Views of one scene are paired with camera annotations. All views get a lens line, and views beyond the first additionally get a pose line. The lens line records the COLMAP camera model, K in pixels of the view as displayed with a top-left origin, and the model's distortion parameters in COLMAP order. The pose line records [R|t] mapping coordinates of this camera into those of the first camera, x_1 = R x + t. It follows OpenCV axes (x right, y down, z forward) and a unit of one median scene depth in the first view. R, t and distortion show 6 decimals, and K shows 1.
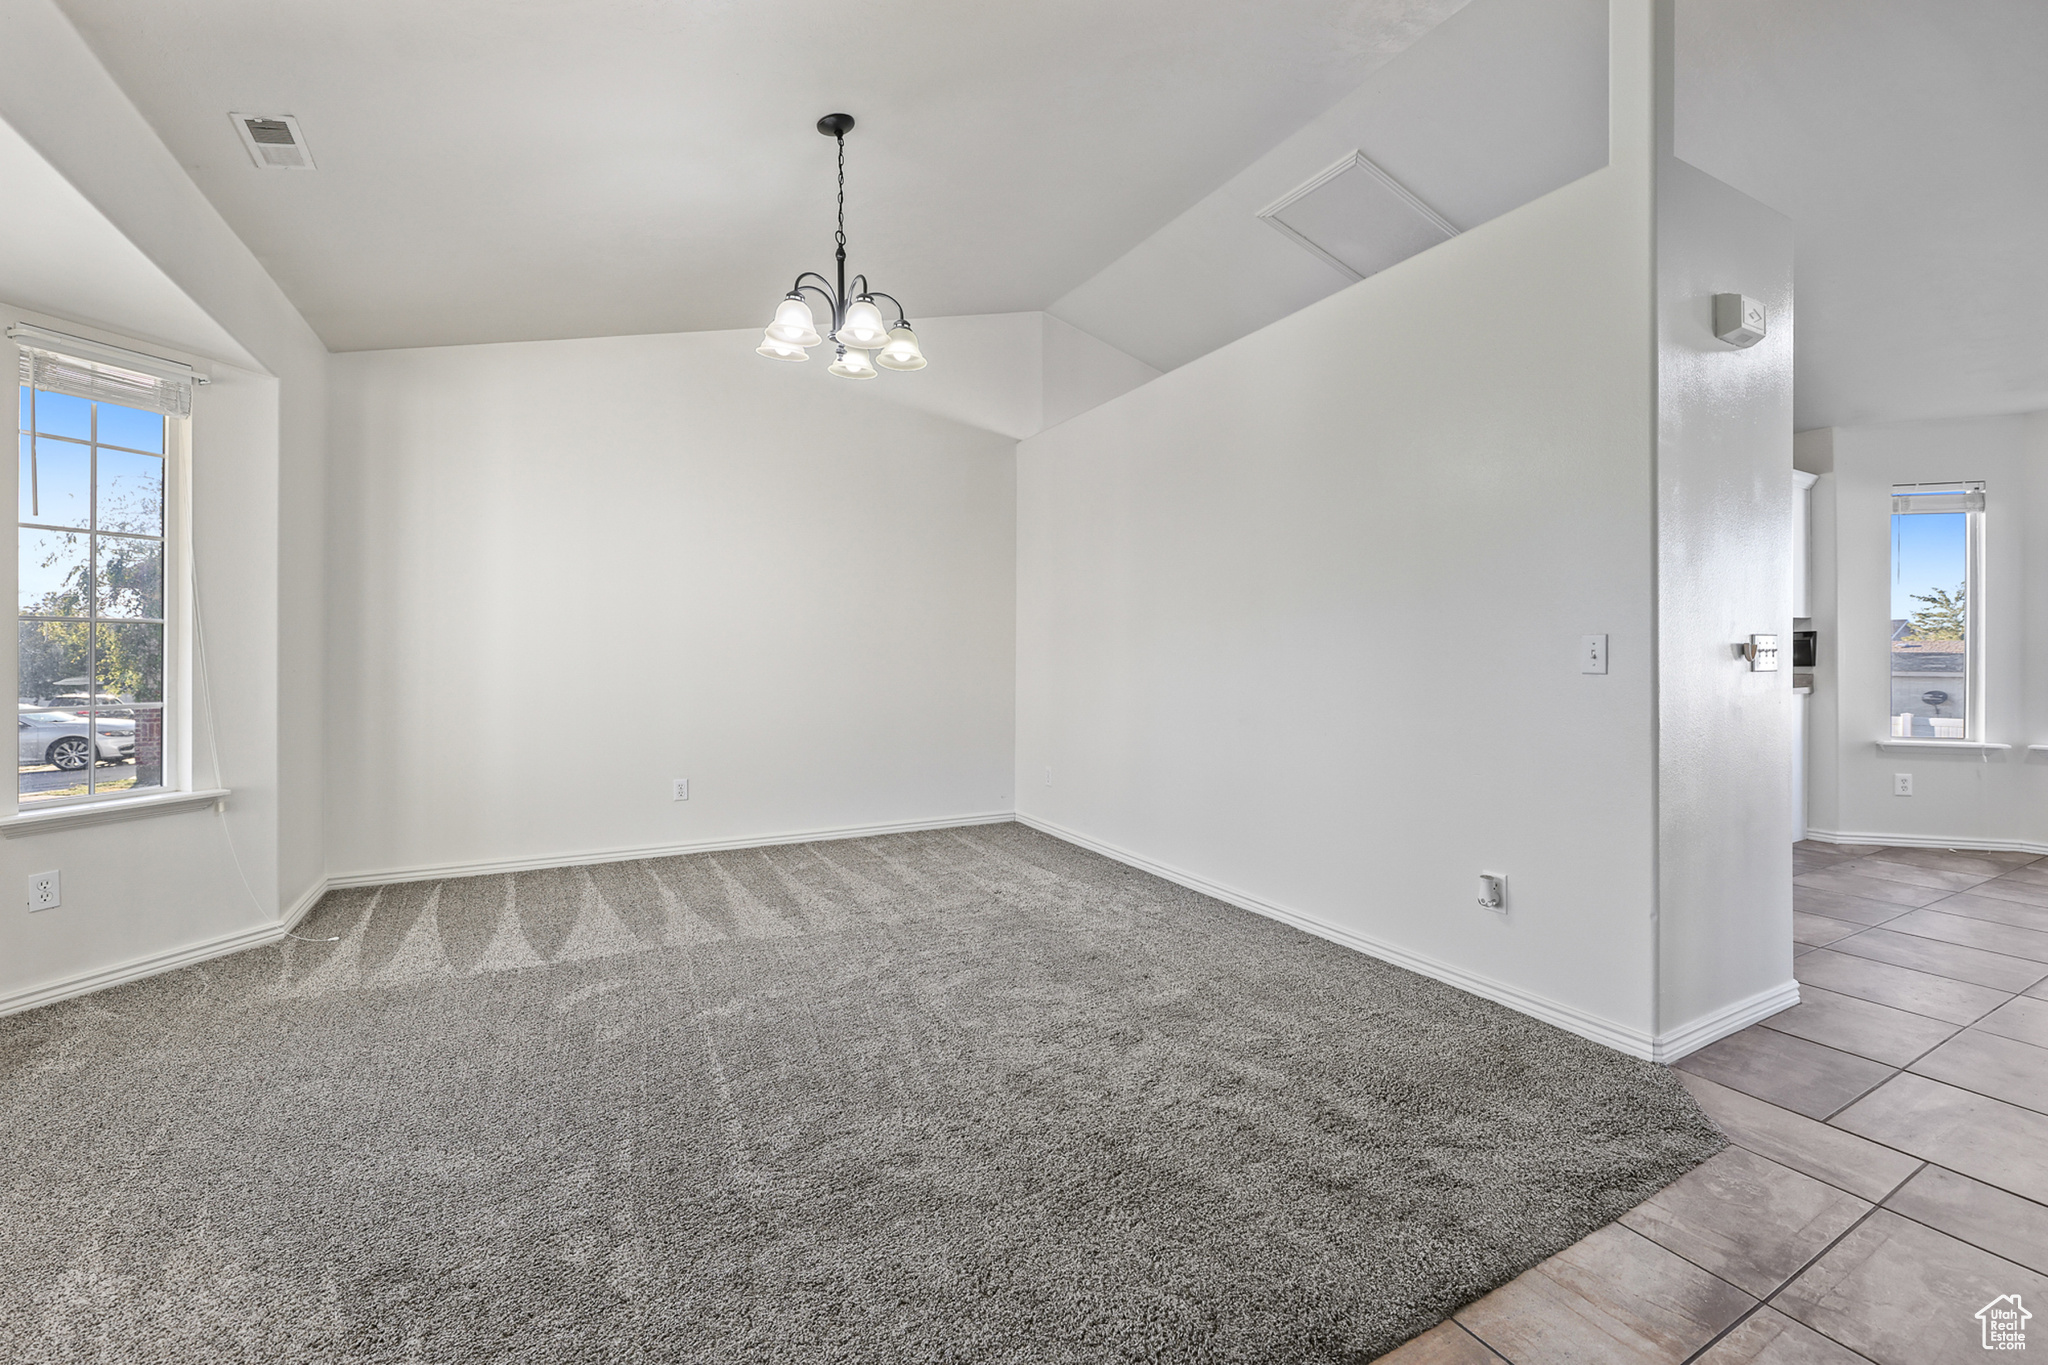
lens RADIAL K [[841.3, 0, 1042.9], [0, 841.3, 653.9], [0, 0, 1]] dist [-0.002463, -0.000806]
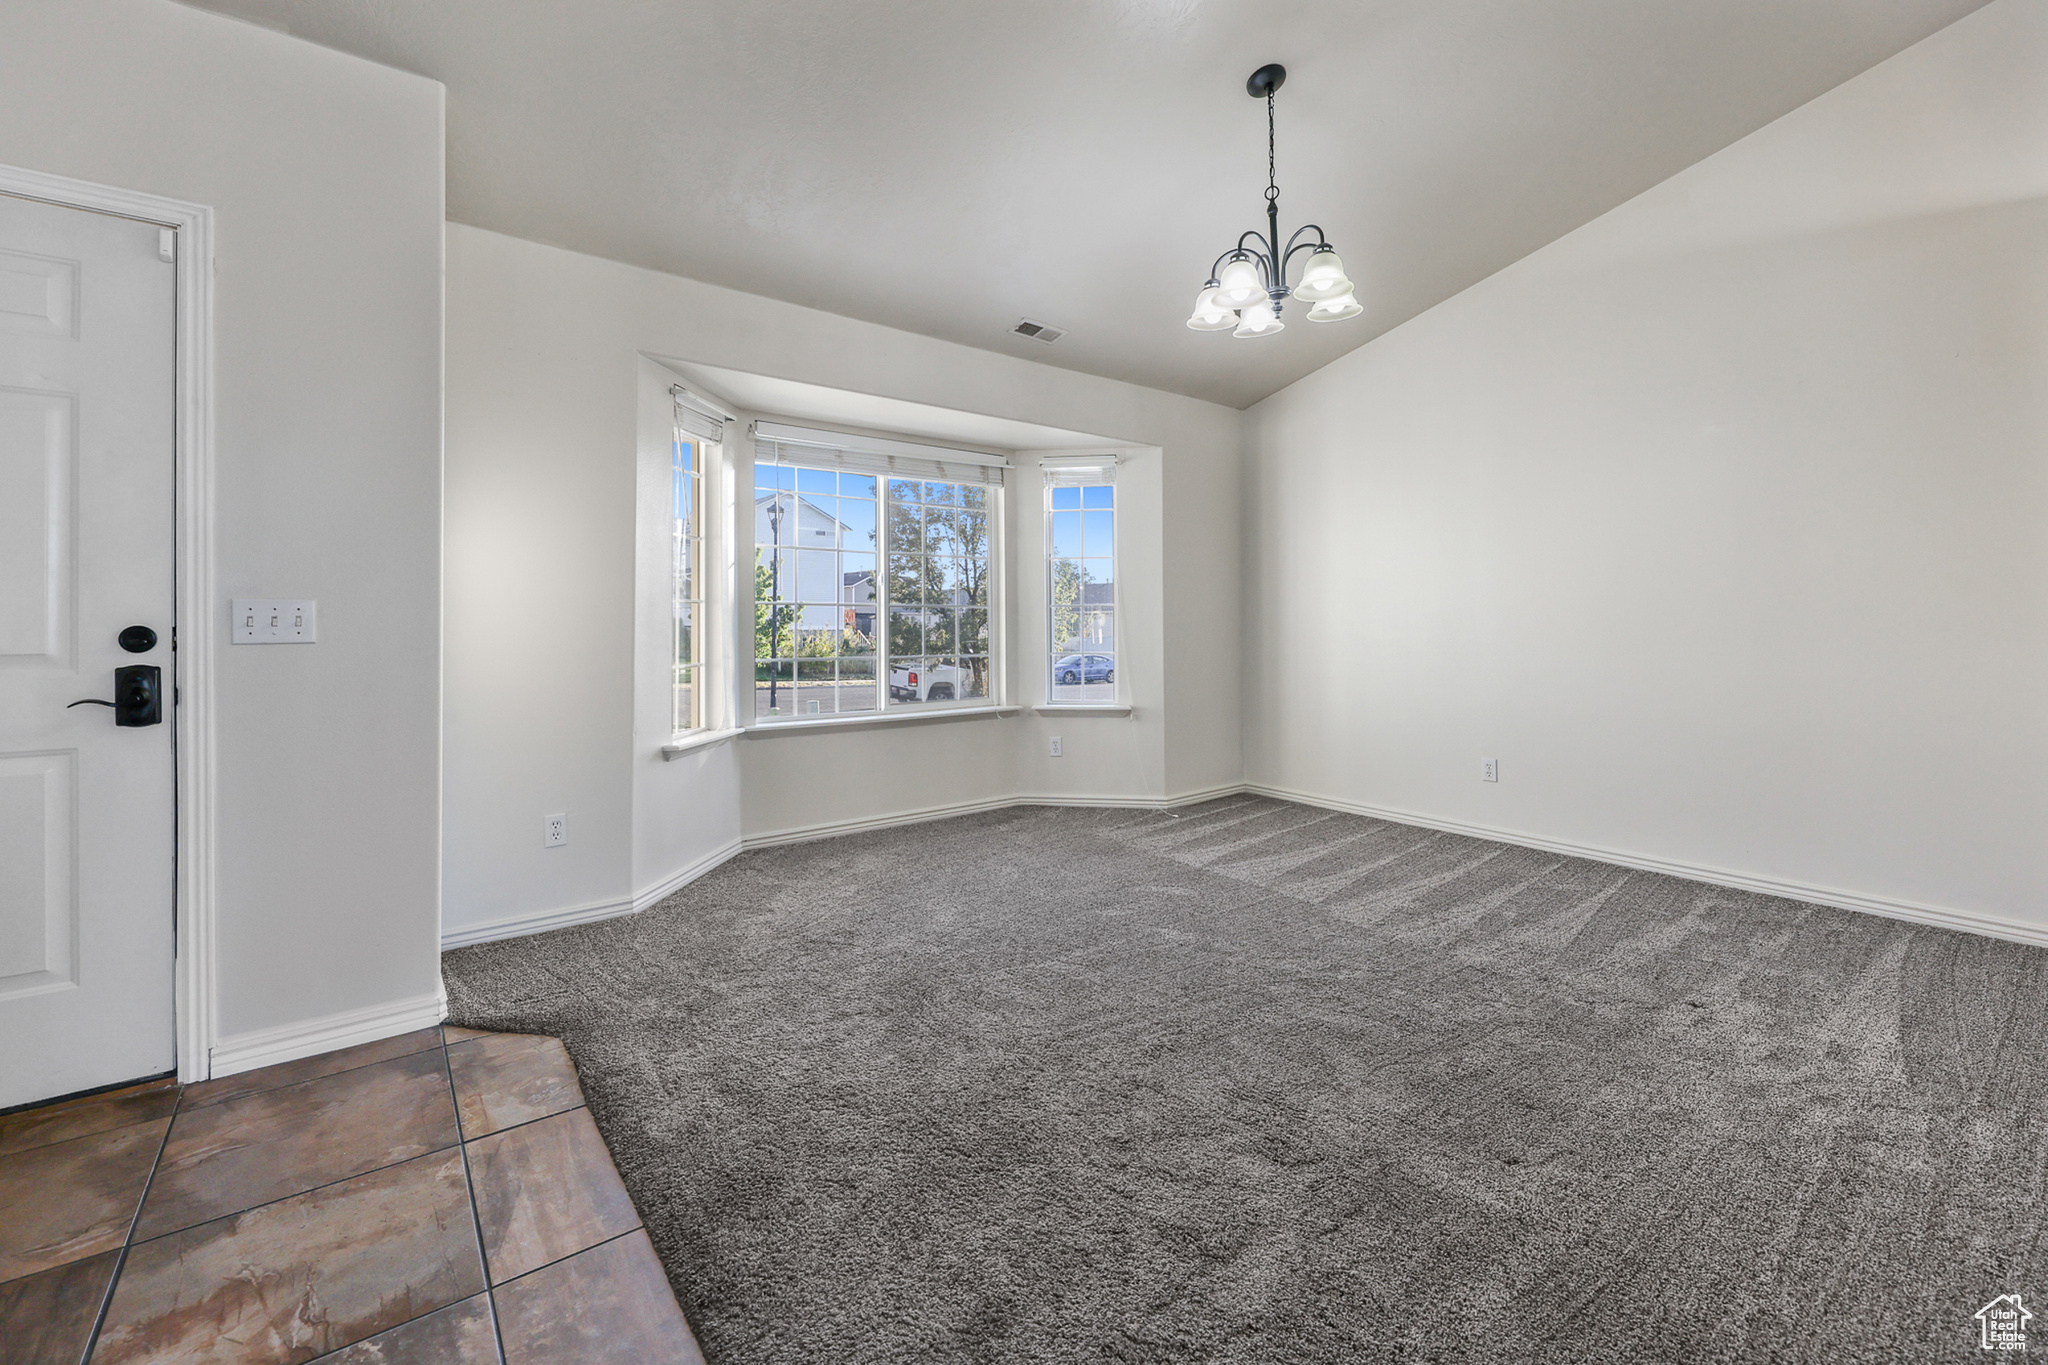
lens RADIAL K [[842.0, 0, 1022.1], [0, 842.0, 620.3], [0, 0, 1]] dist [-0.001065, -0.000351]
pose [[0.162993, -0.004196, -0.986618, 0.646695], [0.003133, 0.999988, -0.003735, -0.001929], [0.986622, -0.002482, 0.163005, 0.544370]]
